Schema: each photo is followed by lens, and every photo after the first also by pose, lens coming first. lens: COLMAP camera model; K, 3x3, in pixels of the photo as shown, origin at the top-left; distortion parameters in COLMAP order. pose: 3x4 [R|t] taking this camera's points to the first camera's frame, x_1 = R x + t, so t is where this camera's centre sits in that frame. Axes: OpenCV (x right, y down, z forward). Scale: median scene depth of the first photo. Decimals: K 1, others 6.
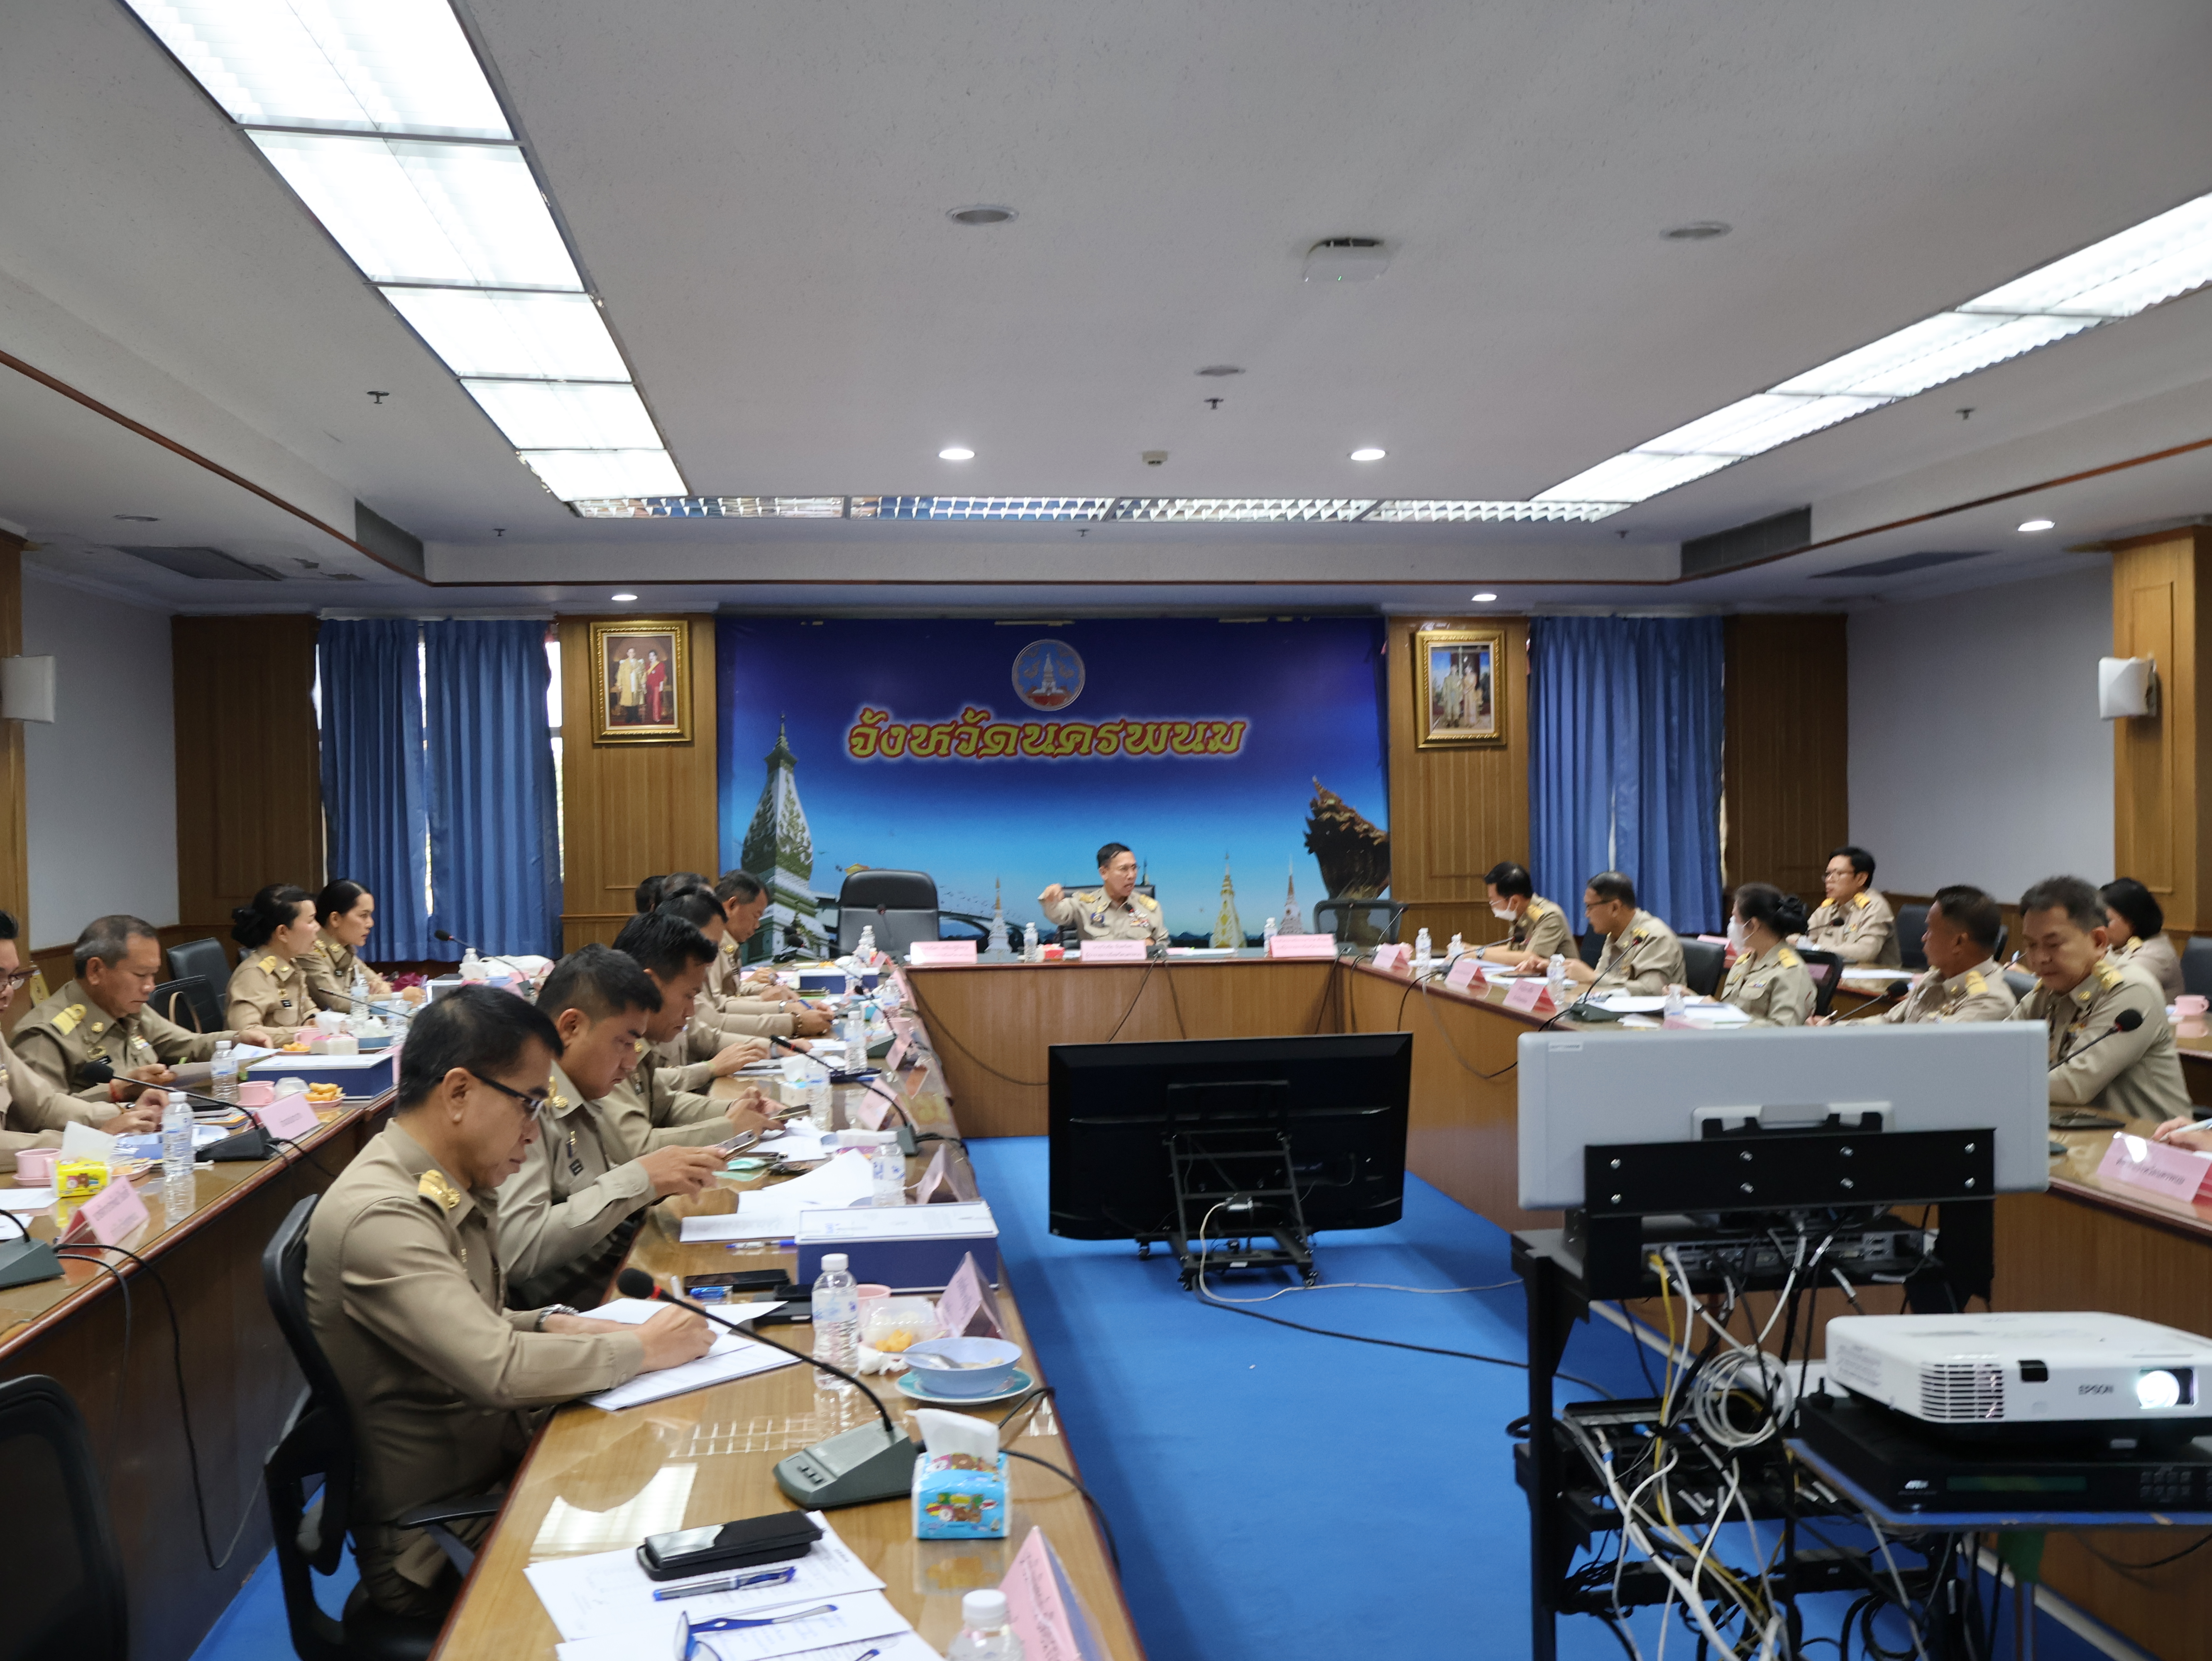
lens RADIAL K [[2037.1, 0, 1106.0], [0, 2037.1, 830.5], [0, 0, 1]] dist [-0.008704, 0.006854]
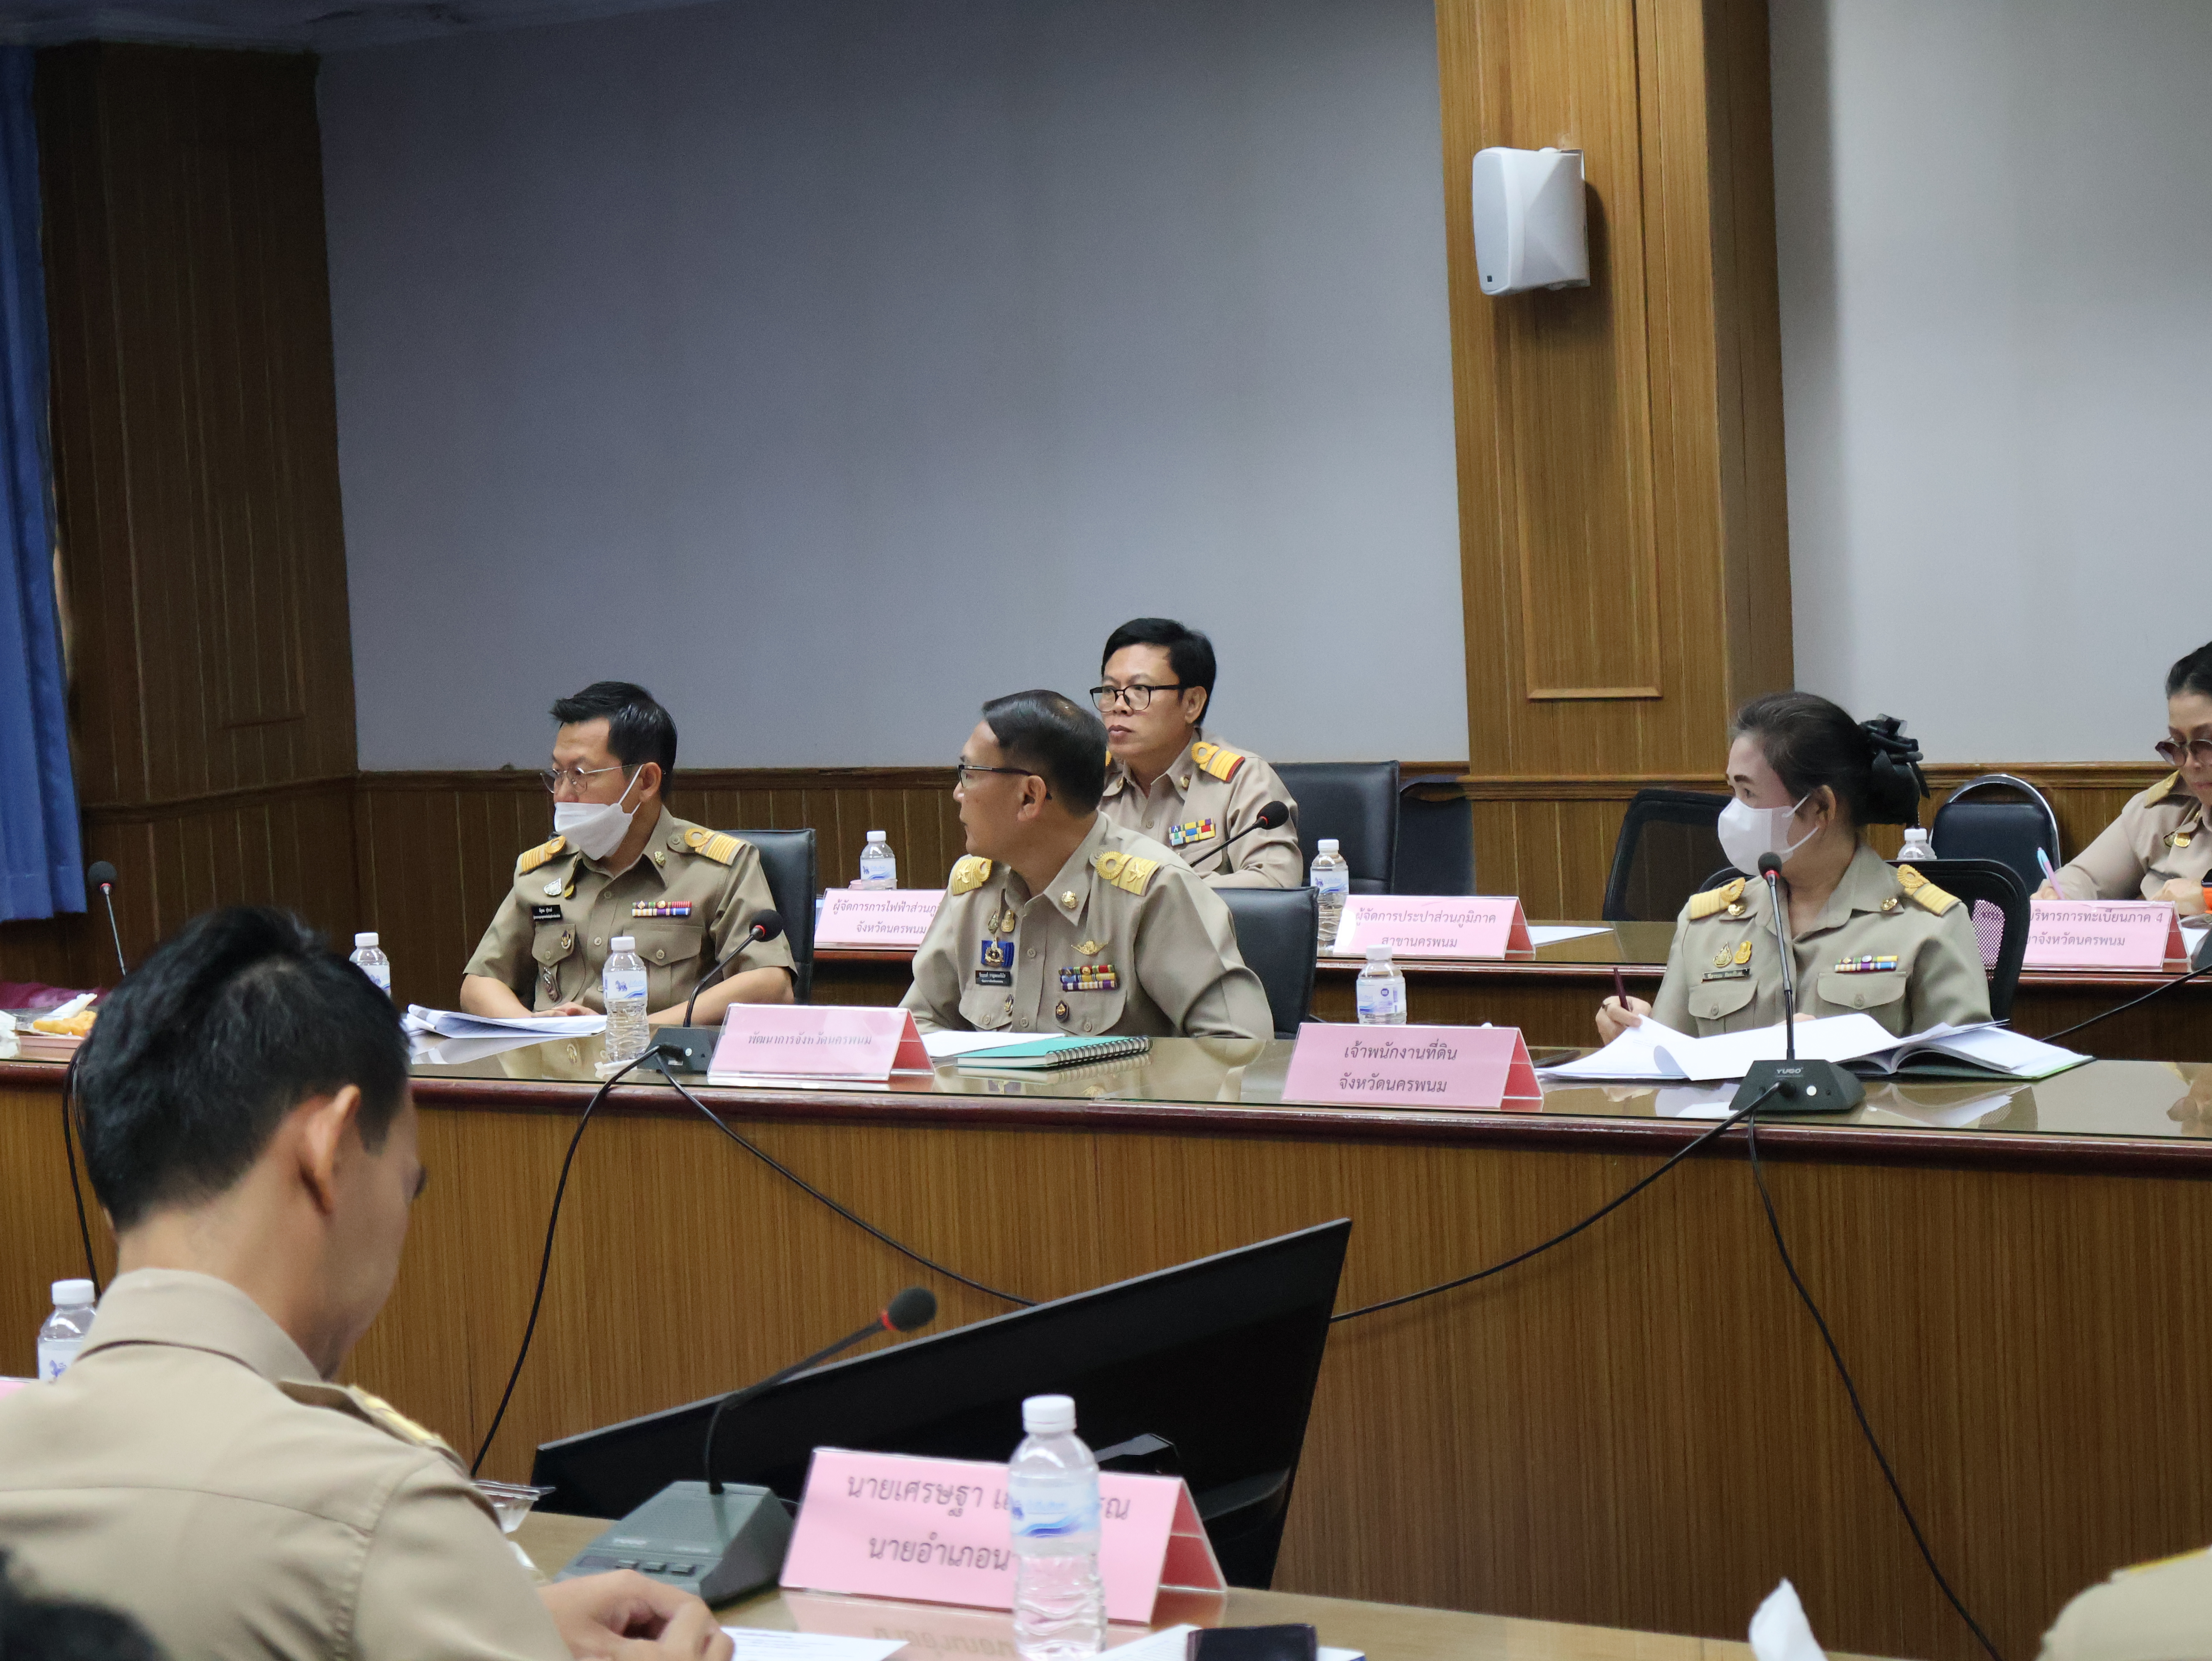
lens RADIAL K [[4890.2, 0, 1106.0], [0, 4890.2, 830.5], [0, 0, 1]] dist [-0.004003, -0.111519]
pose [[0.674036, -0.073752, 0.735007, -0.244645], [0.052131, 0.997272, 0.052262, -0.001165], [-0.736857, 0.003090, 0.676042, 0.295780]]
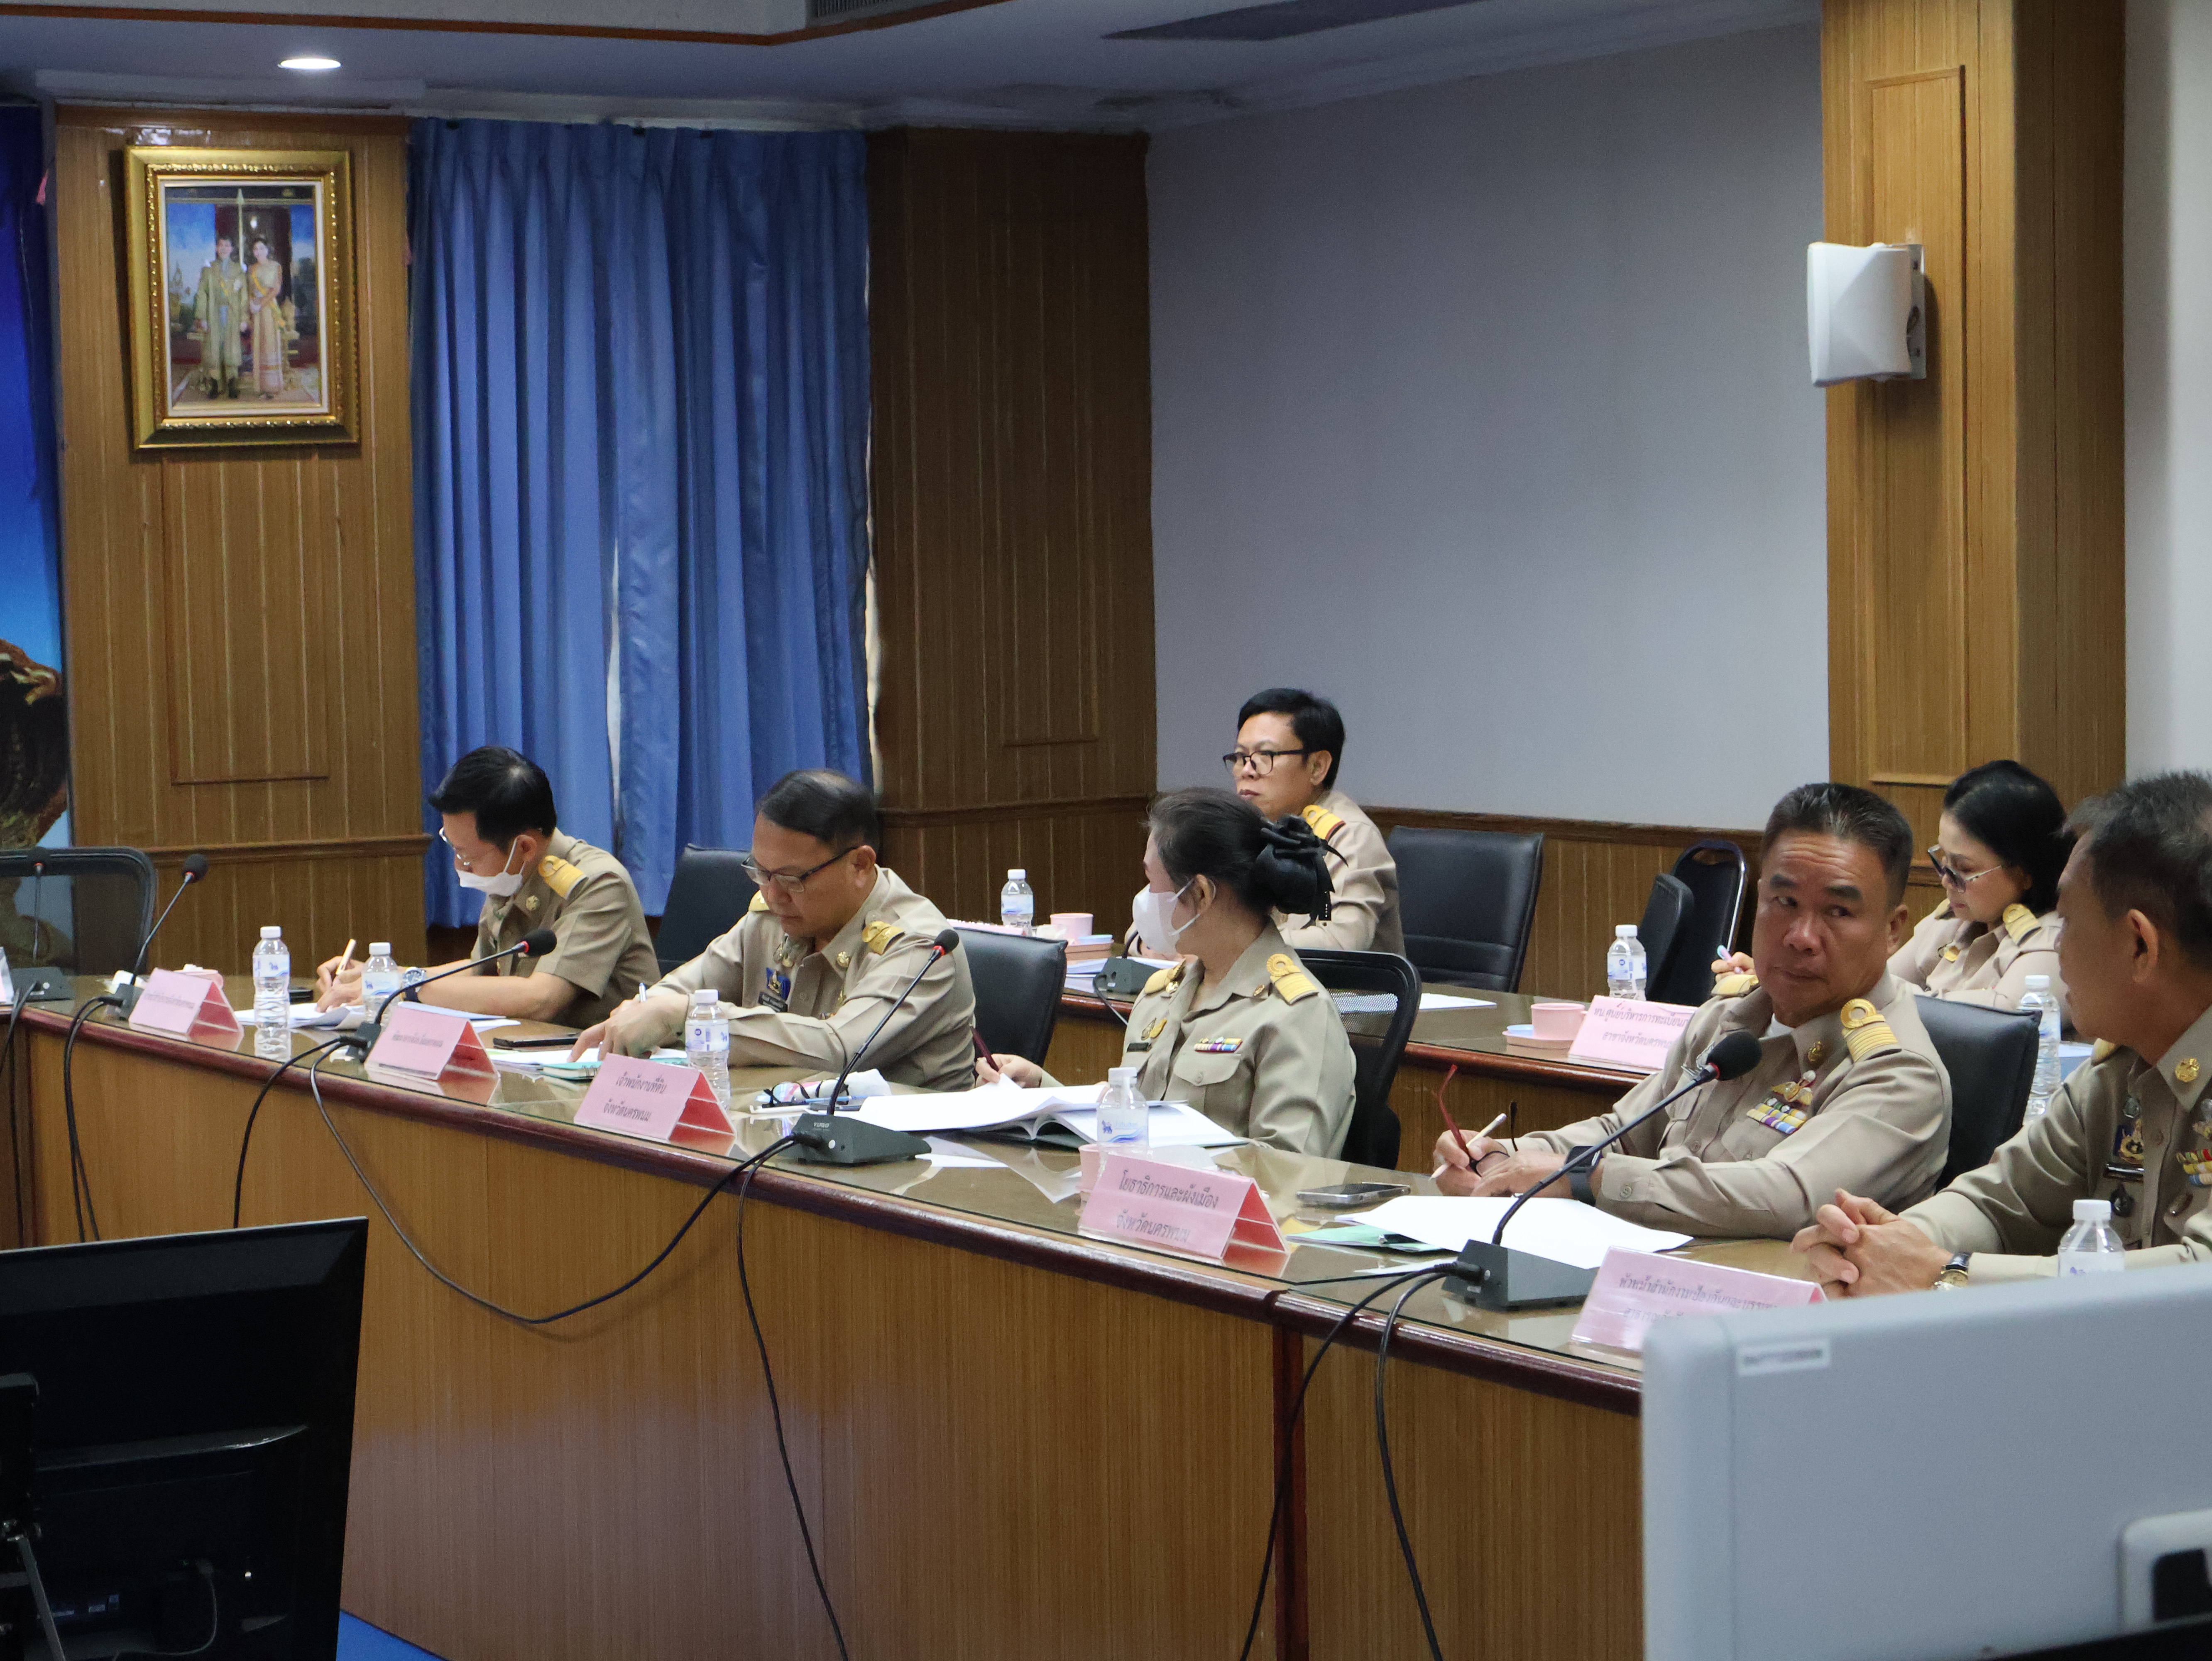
lens RADIAL K [[4847.8, 0, 1062.3], [0, 4847.8, 829.8], [0, 0, 1]] dist [-0.012420, 0.185798]
pose [[0.925993, -0.025190, 0.376700, -0.033764], [0.012472, 0.999268, 0.036164, 0.000134], [-0.377336, -0.028790, 0.925629, 0.088193]]
